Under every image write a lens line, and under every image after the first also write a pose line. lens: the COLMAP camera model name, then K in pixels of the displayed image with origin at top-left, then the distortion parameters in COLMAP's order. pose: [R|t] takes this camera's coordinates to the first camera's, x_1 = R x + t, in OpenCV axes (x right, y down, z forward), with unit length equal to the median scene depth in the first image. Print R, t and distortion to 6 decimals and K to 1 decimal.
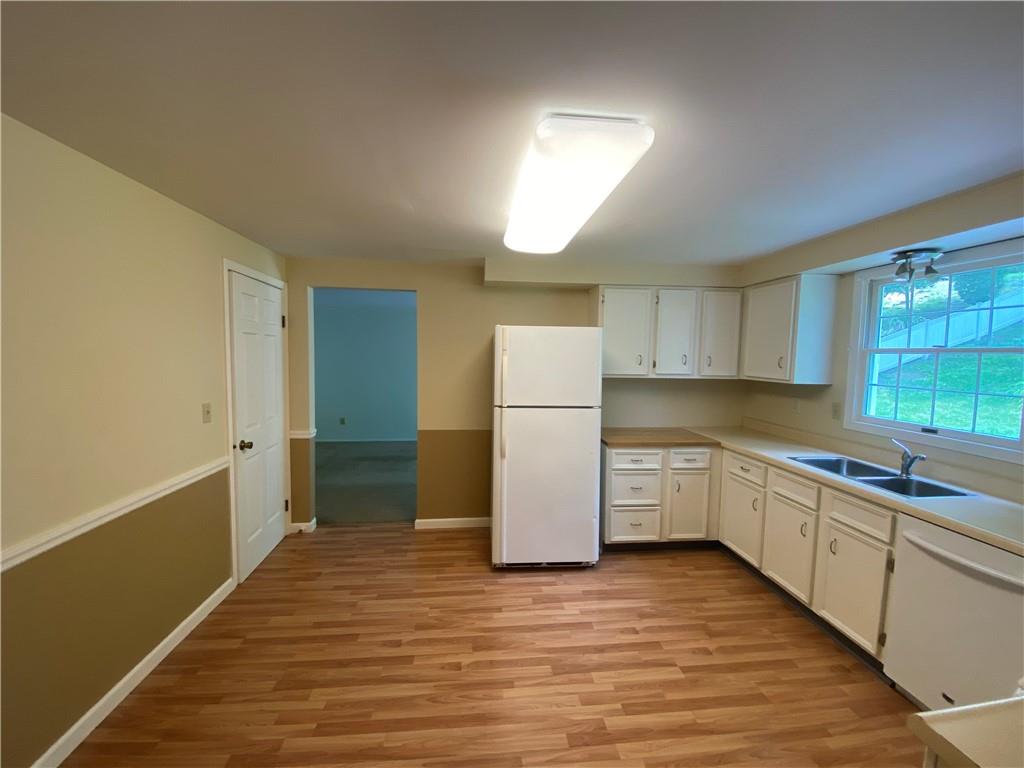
lens RADIAL K [[416.7, 0, 514.6], [0, 416.7, 379.1], [0, 0, 1]] dist [0.009768, -0.011481]
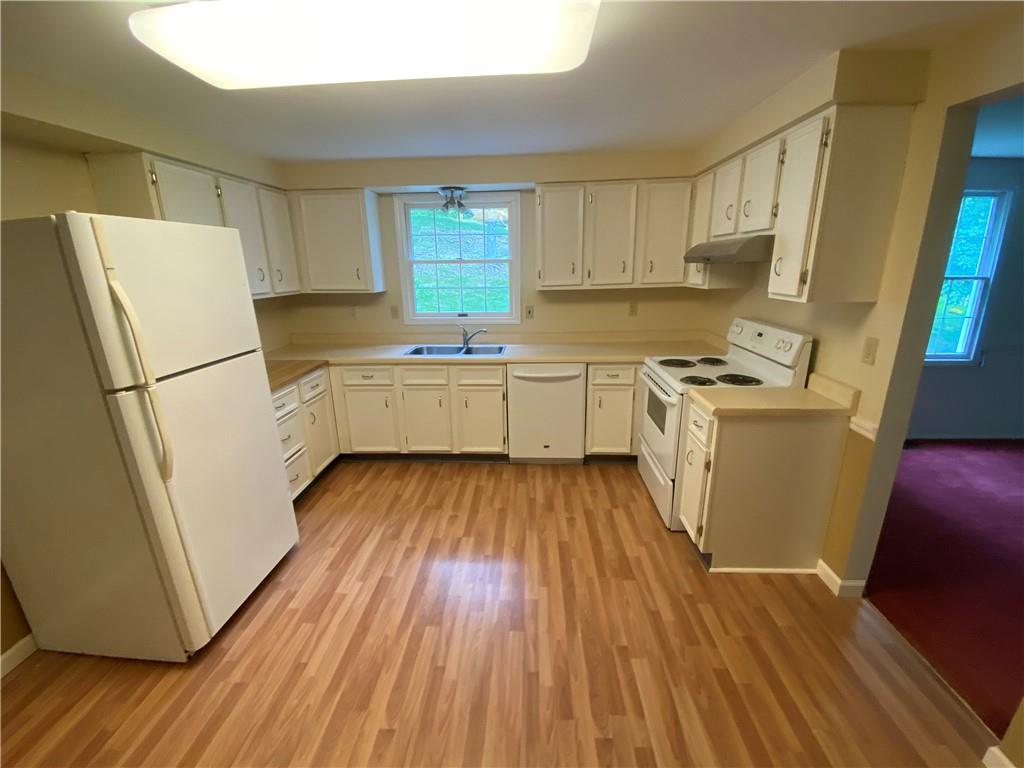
lens RADIAL K [[416.7, 0, 513.0], [0, 416.7, 378.7], [0, 0, 1]] dist [0.009768, -0.011481]
pose [[0.157702, -0.279484, 0.947111, -0.440002], [0.076222, 0.959696, 0.270507, -0.044440], [-0.984541, 0.029532, 0.172649, 0.476464]]
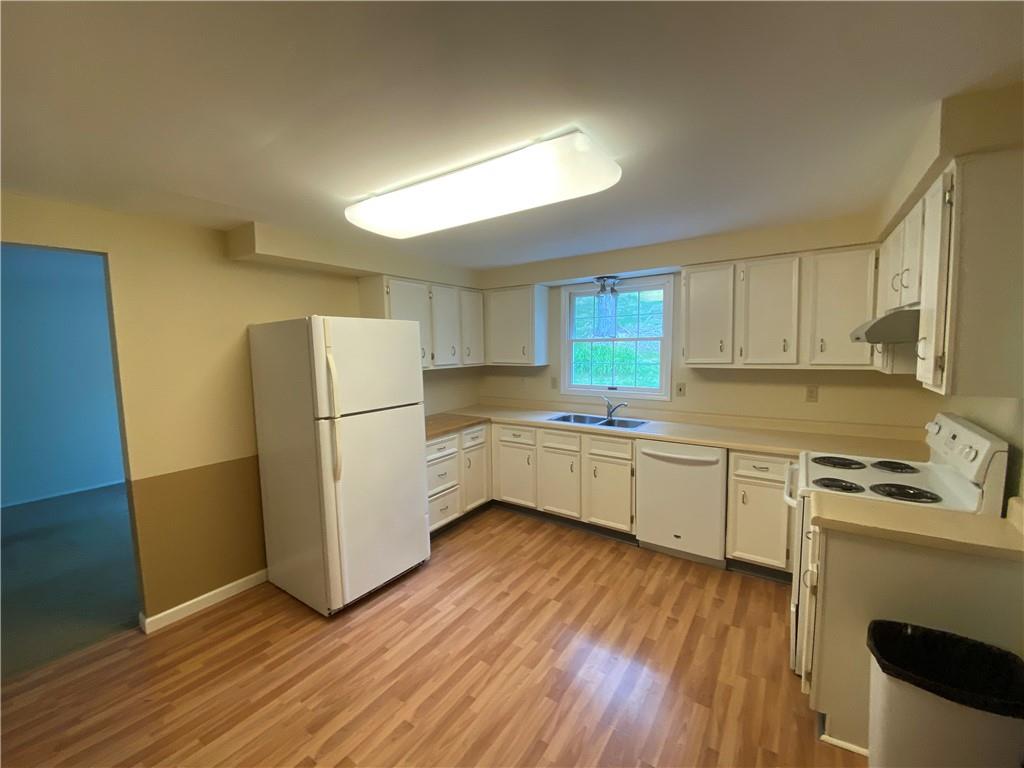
lens RADIAL K [[416.7, 0, 513.2], [0, 416.7, 375.9], [0, 0, 1]] dist [0.009768, -0.011481]
pose [[0.645833, -0.084480, 0.758791, -0.421149], [0.070696, 0.996206, 0.050741, -0.030597], [-0.760199, 0.020873, 0.649355, 0.203171]]
